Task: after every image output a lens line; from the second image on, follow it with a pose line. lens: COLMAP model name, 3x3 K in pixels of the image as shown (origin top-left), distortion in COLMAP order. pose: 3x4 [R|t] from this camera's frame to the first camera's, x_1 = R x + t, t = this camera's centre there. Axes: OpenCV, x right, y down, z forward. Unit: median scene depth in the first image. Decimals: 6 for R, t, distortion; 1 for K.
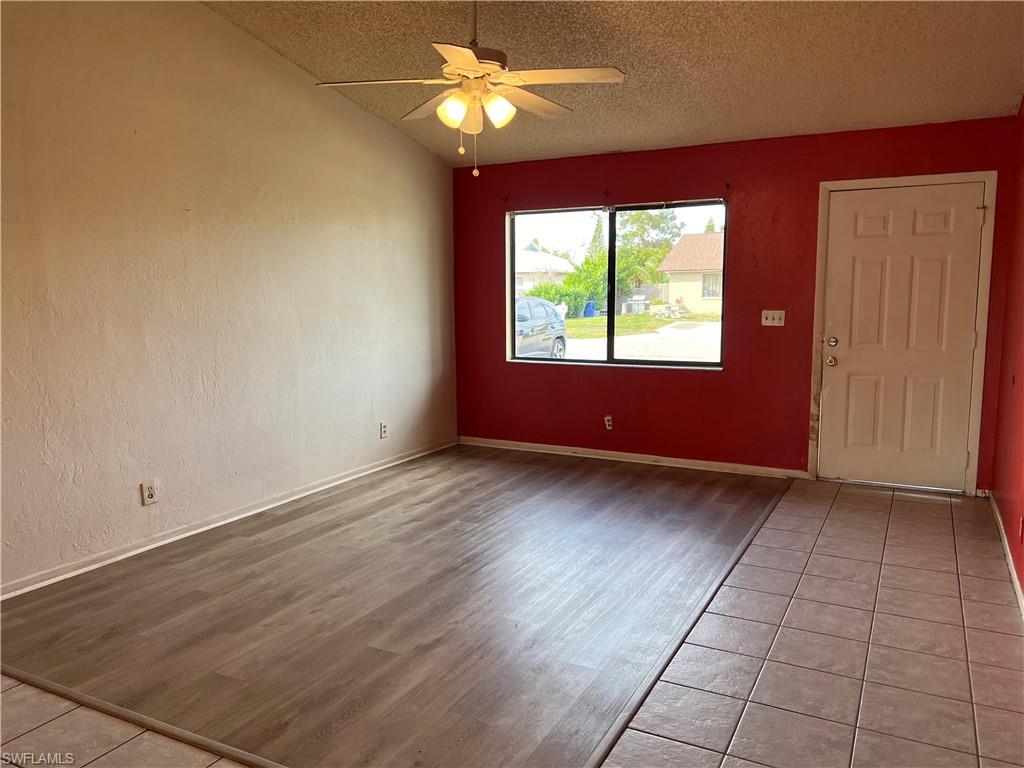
lens RADIAL K [[781.1, 0, 511.8], [0, 781.1, 384.0], [0, 0, 1]] dist [0.010676, -0.000204]
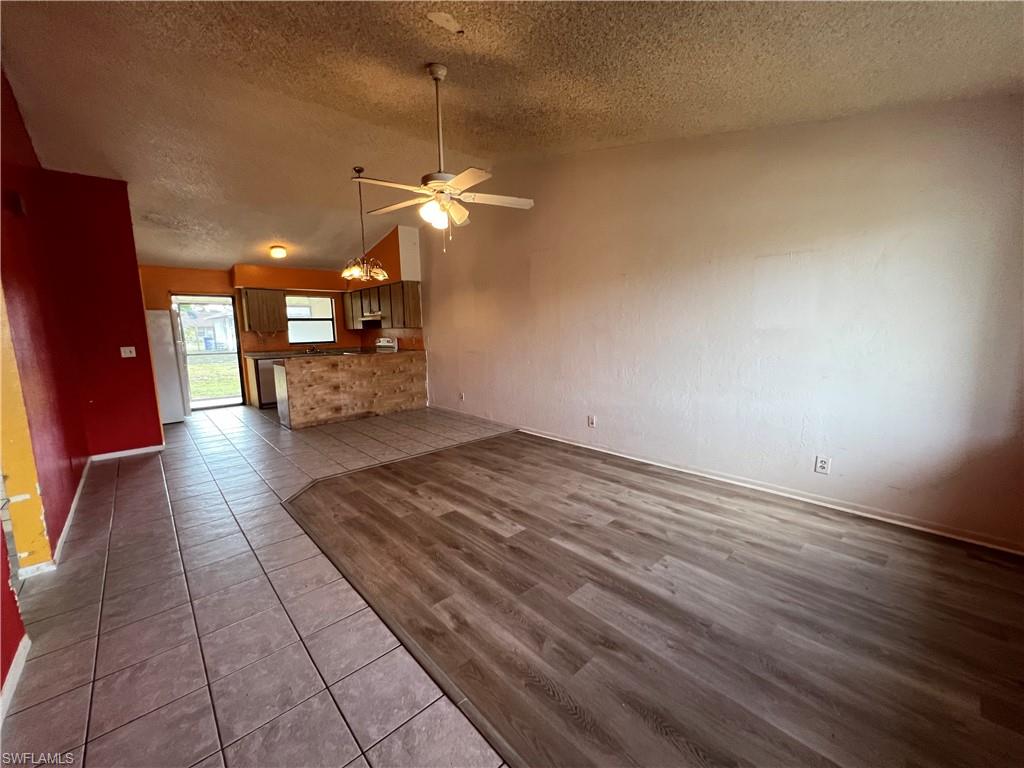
lens RADIAL K [[409.8, 0, 512.2], [0, 409.8, 382.6], [0, 0, 1]] dist [-0.000339, -0.000296]
pose [[-0.335900, 0.144153, -0.930801, 0.572150], [-0.092383, 0.978412, 0.184865, -0.134732], [0.937356, 0.148086, -0.315331, 1.110569]]
